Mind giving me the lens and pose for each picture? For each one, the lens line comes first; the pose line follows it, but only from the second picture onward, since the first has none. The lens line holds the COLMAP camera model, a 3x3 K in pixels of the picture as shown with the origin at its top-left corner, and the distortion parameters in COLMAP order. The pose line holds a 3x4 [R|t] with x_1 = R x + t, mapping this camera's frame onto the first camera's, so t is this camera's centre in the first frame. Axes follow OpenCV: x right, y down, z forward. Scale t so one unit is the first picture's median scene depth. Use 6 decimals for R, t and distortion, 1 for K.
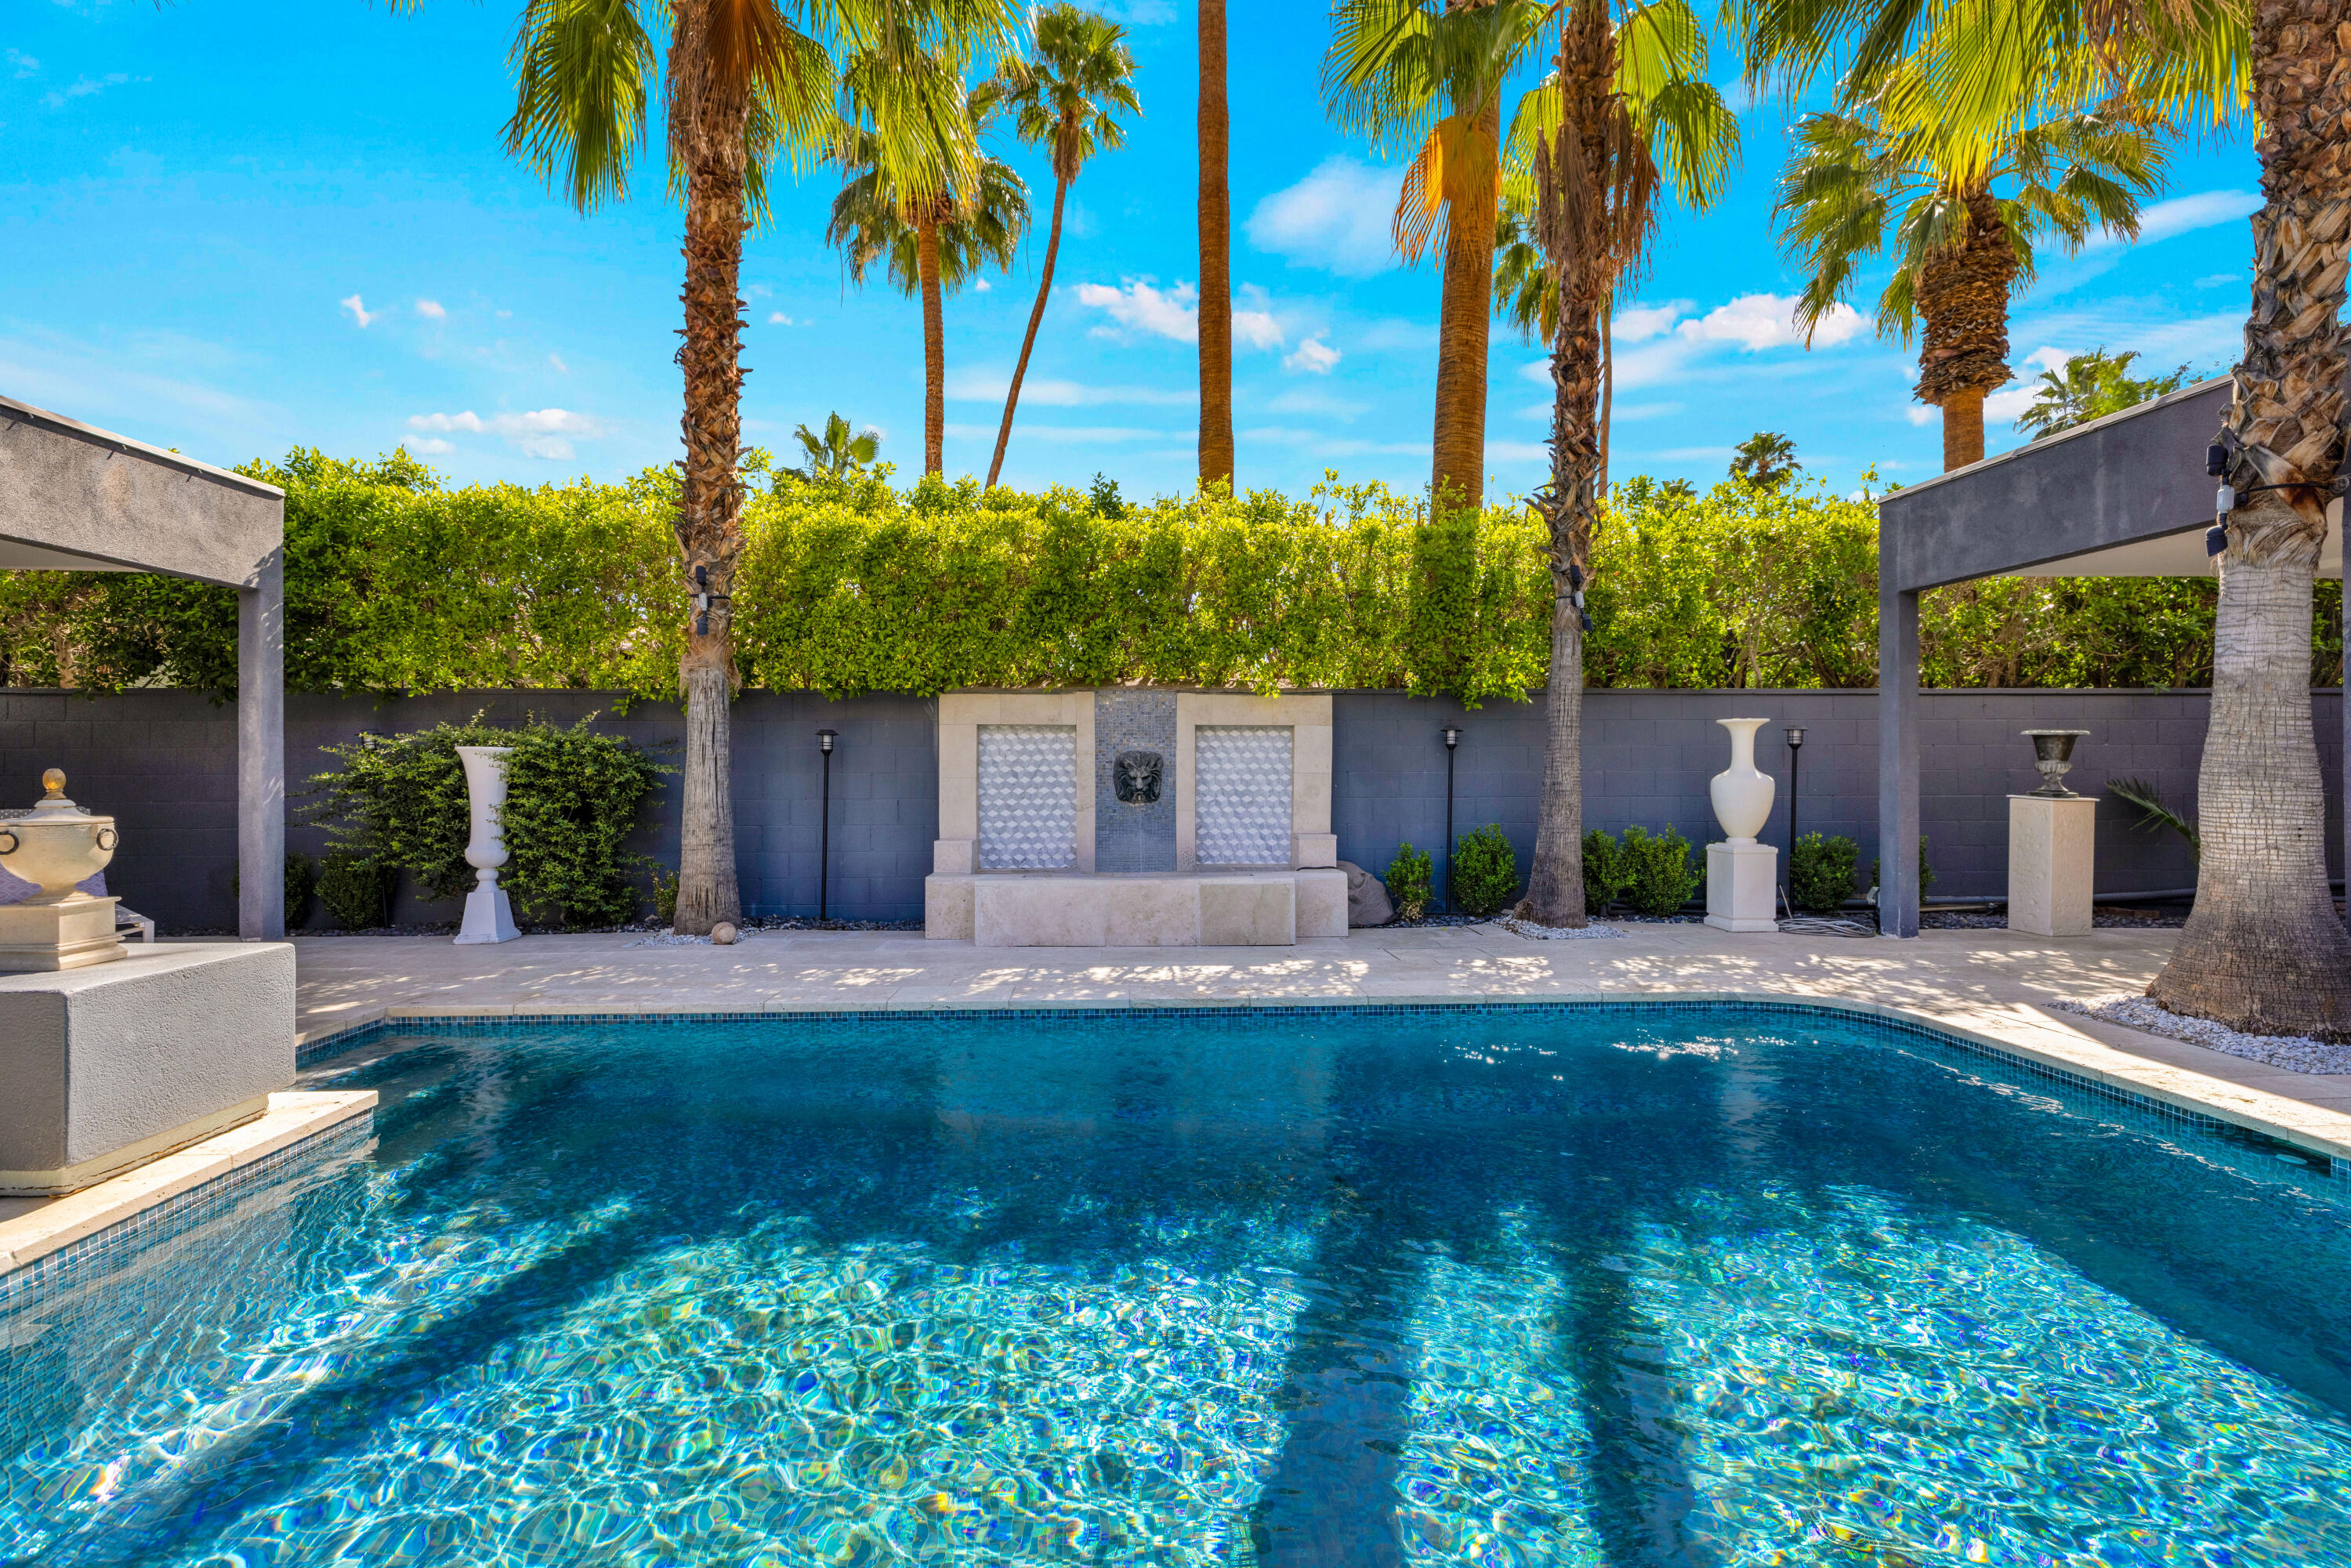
lens RADIAL K [[1004.6, 0, 1161.1], [0, 1004.6, 778.7], [0, 0, 1]] dist [0.007098, -0.001052]
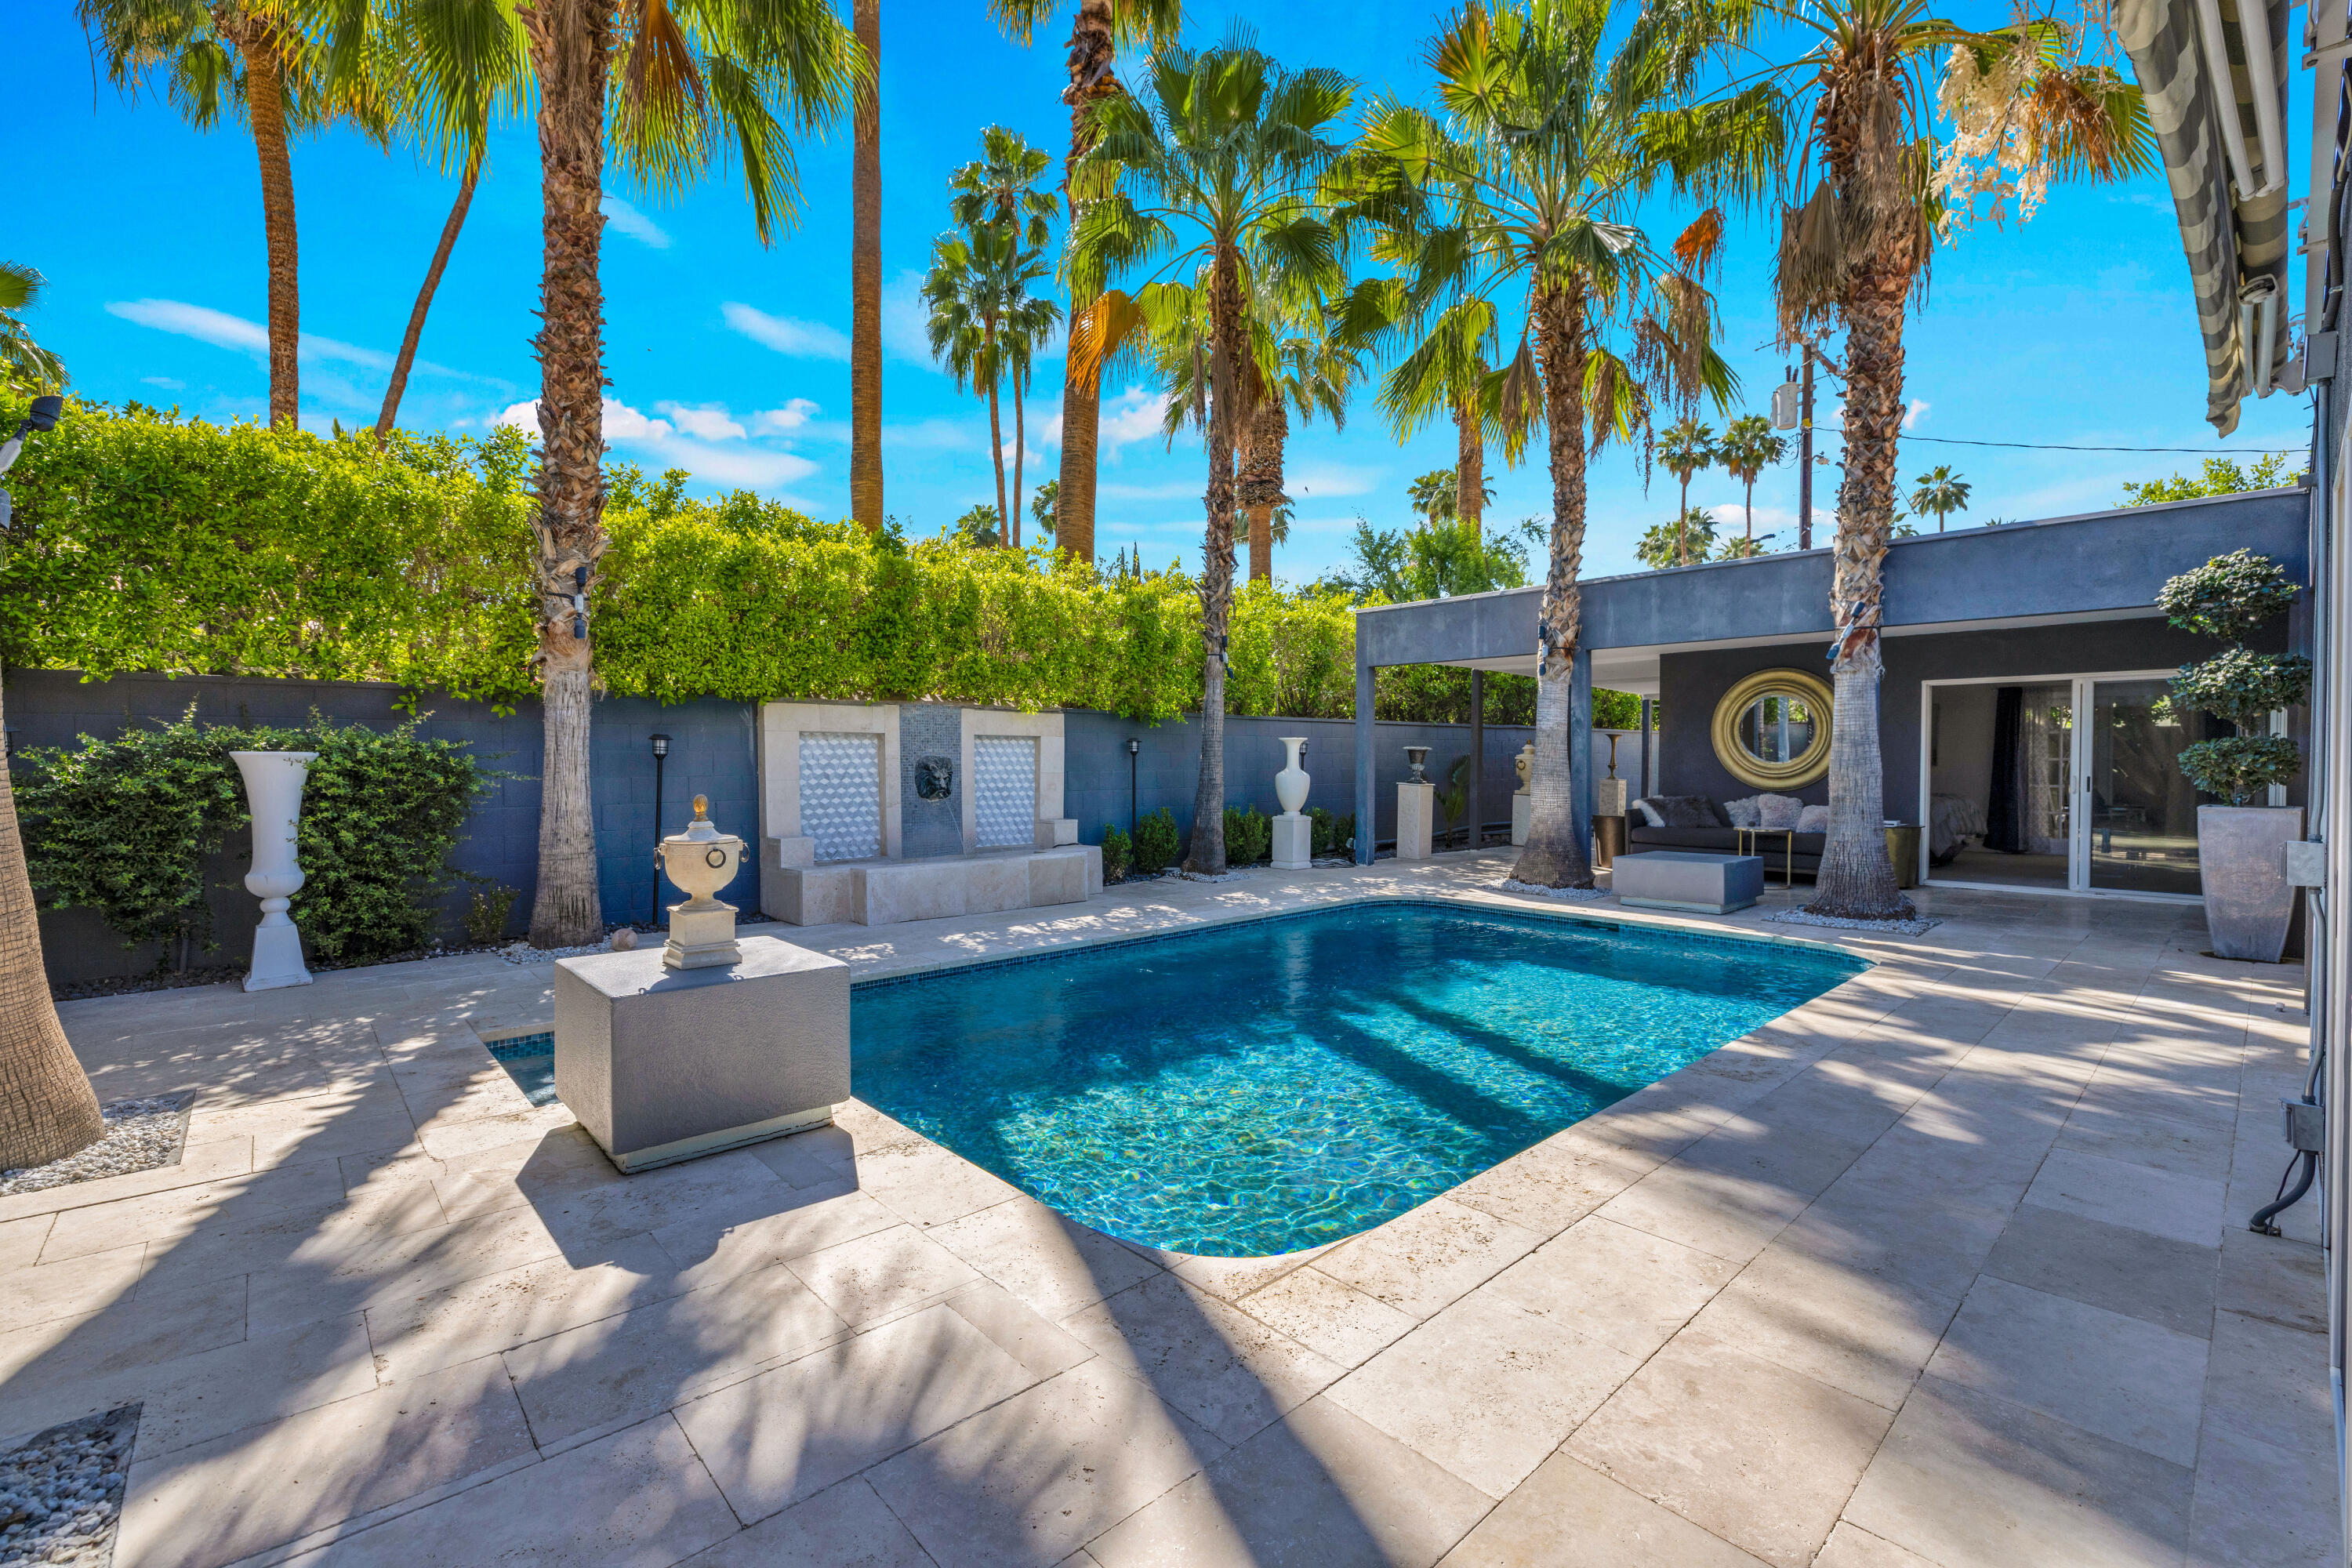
lens RADIAL K [[1005.1, 0, 1154.6], [0, 1005.1, 779.0], [0, 0, 1]] dist [0.007098, -0.001052]
pose [[0.771674, -0.012225, 0.635901, -0.612743], [0.002730, 0.999870, 0.015909, -0.019253], [-0.636012, -0.010541, 0.771607, -0.098060]]
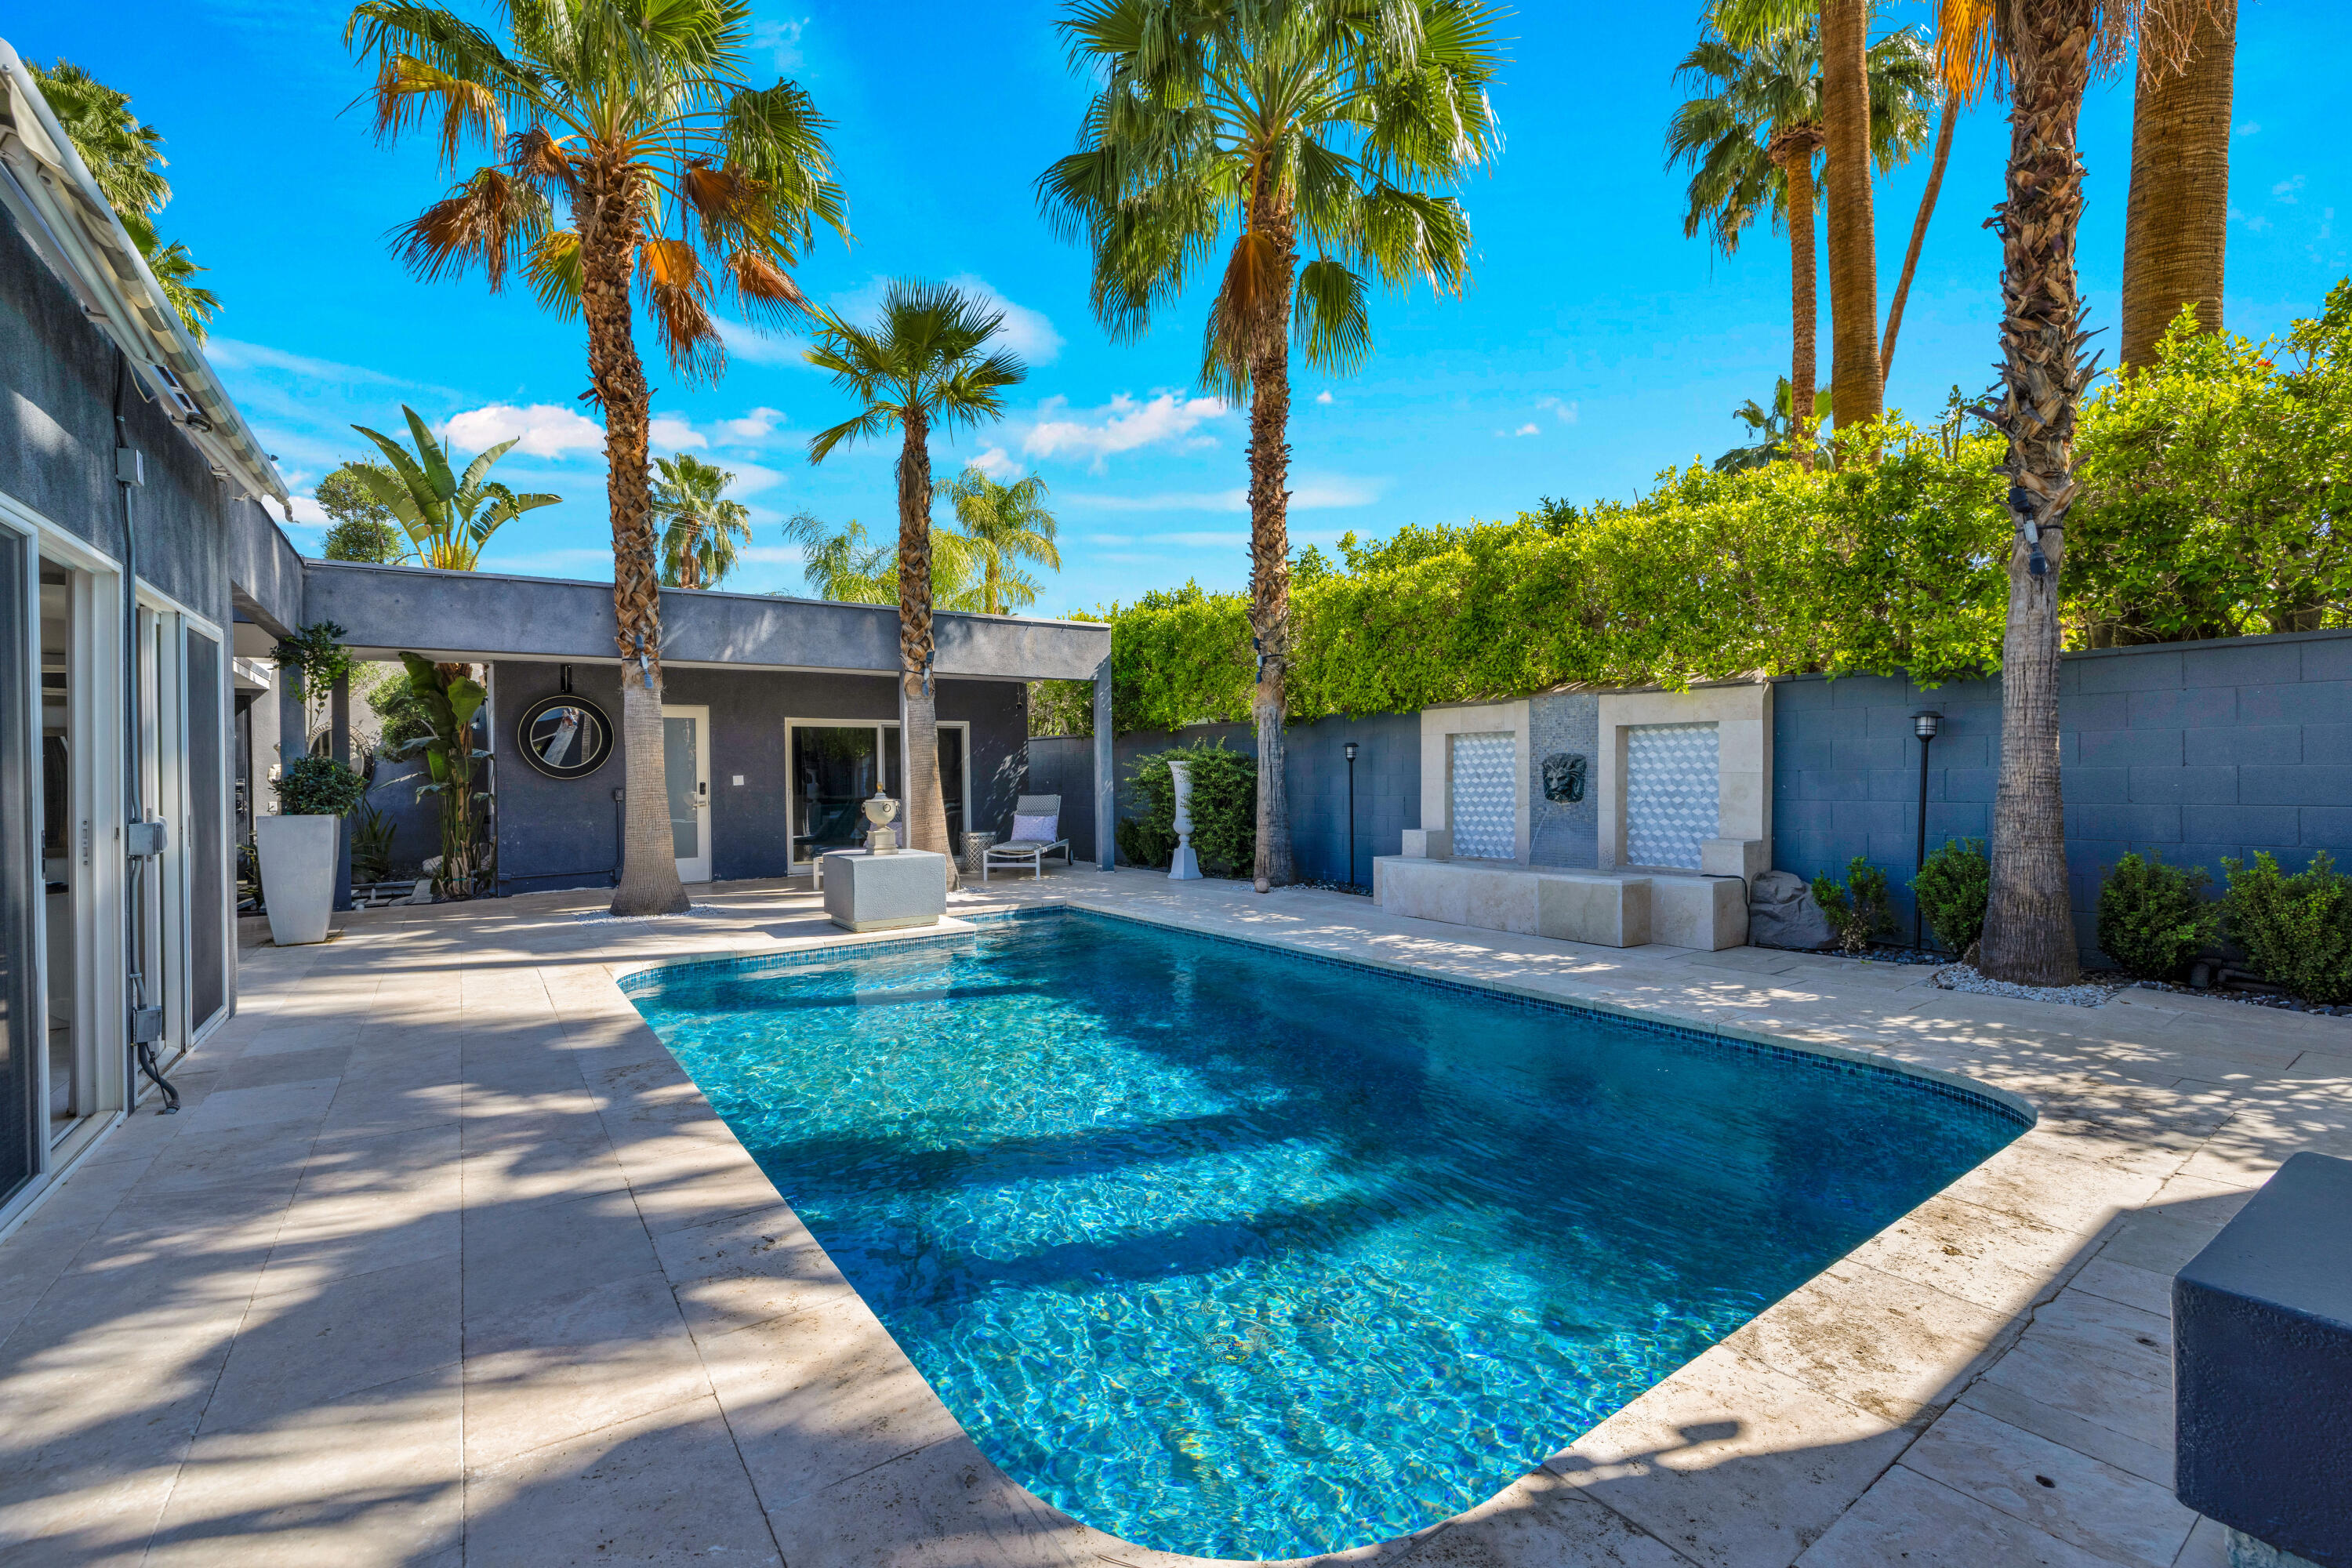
lens RADIAL K [[1005.1, 0, 1160.4], [0, 1005.1, 774.4], [0, 0, 1]] dist [0.007098, -0.001052]
pose [[0.541831, -0.005539, -0.840469, 0.667894], [0.007947, 0.999967, -0.001467, -0.007206], [0.840450, -0.005884, 0.541857, 0.074012]]
